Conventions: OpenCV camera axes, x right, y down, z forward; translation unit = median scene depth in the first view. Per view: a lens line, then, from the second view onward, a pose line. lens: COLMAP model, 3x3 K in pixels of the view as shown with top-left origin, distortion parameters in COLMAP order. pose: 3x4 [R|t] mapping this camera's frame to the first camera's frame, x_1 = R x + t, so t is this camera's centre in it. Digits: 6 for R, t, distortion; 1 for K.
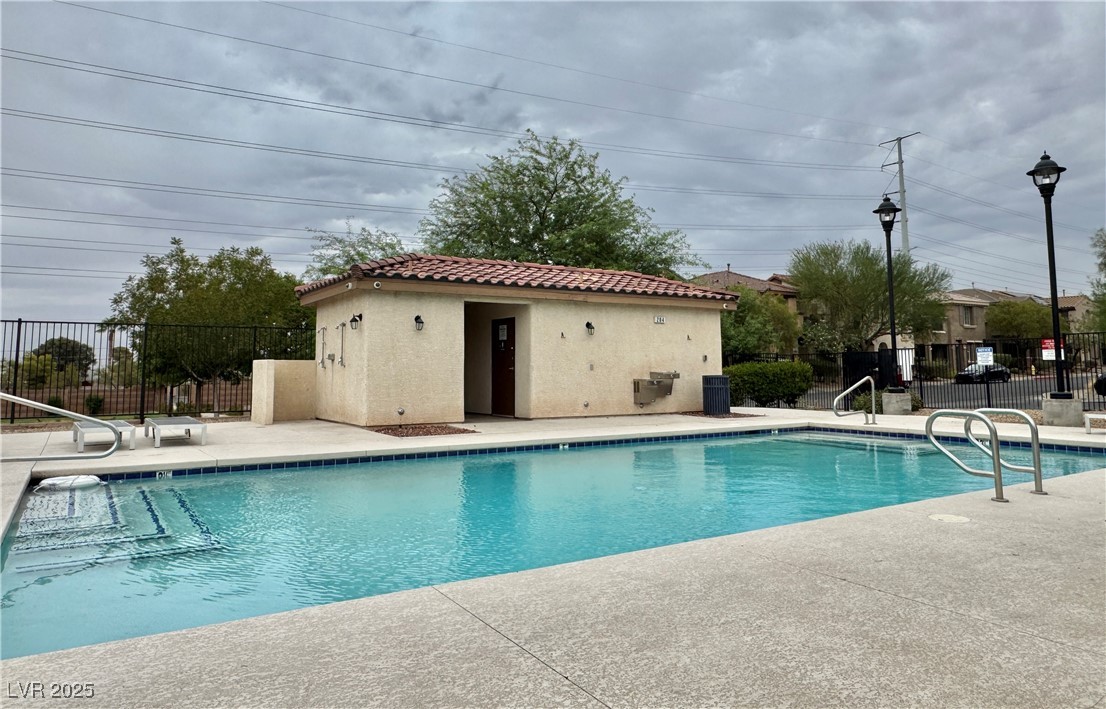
lens RADIAL K [[760.0, 0, 551.1], [0, 760.0, 292.1], [0, 0, 1]] dist [-0.000342, -0.000870]
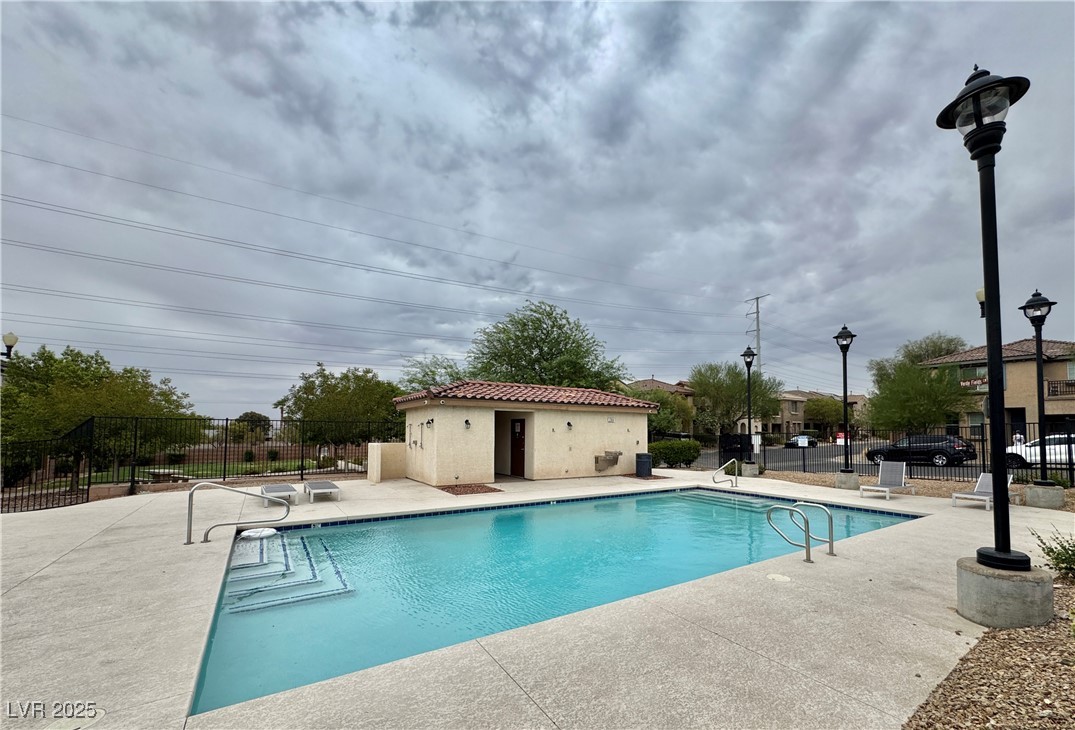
lens RADIAL K [[454.0, 0, 551.3], [0, 454.0, 412.6], [0, 0, 1]] dist [0.001179, 0.000087]
pose [[0.999866, 0.011775, 0.011347, -0.001026], [-0.012448, 0.998048, 0.061201, -0.040521], [-0.010604, -0.061334, 0.998061, 0.002447]]
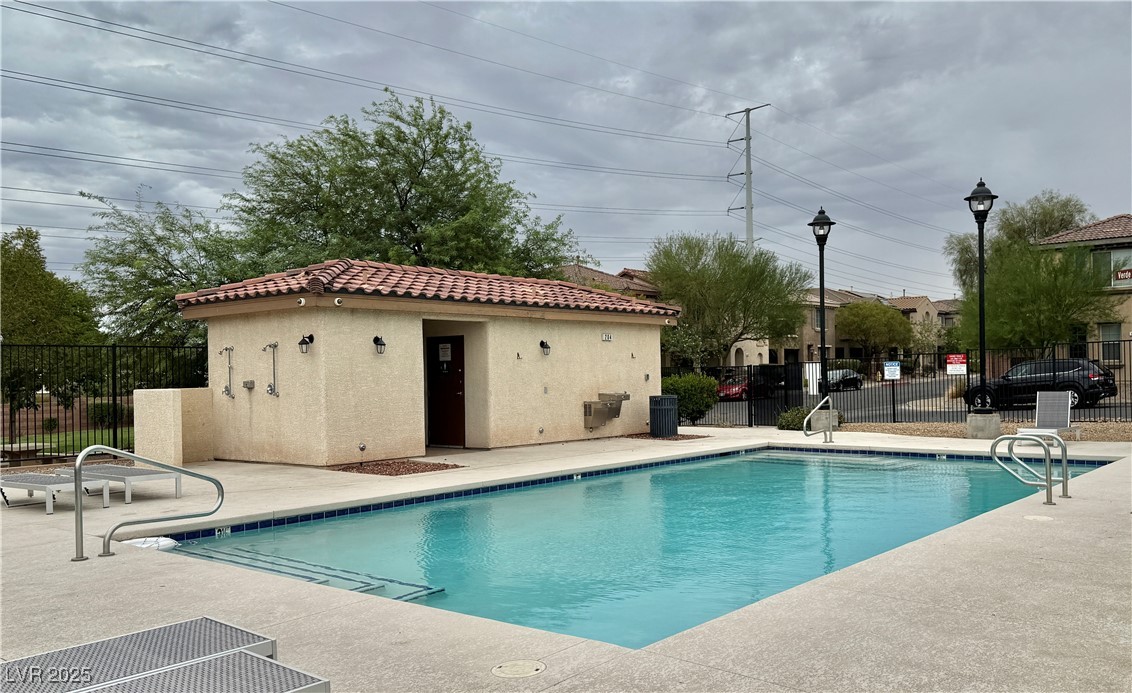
lens RADIAL K [[955.6, 0, 621.4], [0, 955.6, 364.1], [0, 0, 1]] dist [0.161978, -0.277801]
pose [[0.944649, -0.008178, 0.327981, -0.228227], [-0.021250, 0.996065, 0.086040, -0.031911], [-0.327394, -0.088247, 0.940758, -0.105983]]
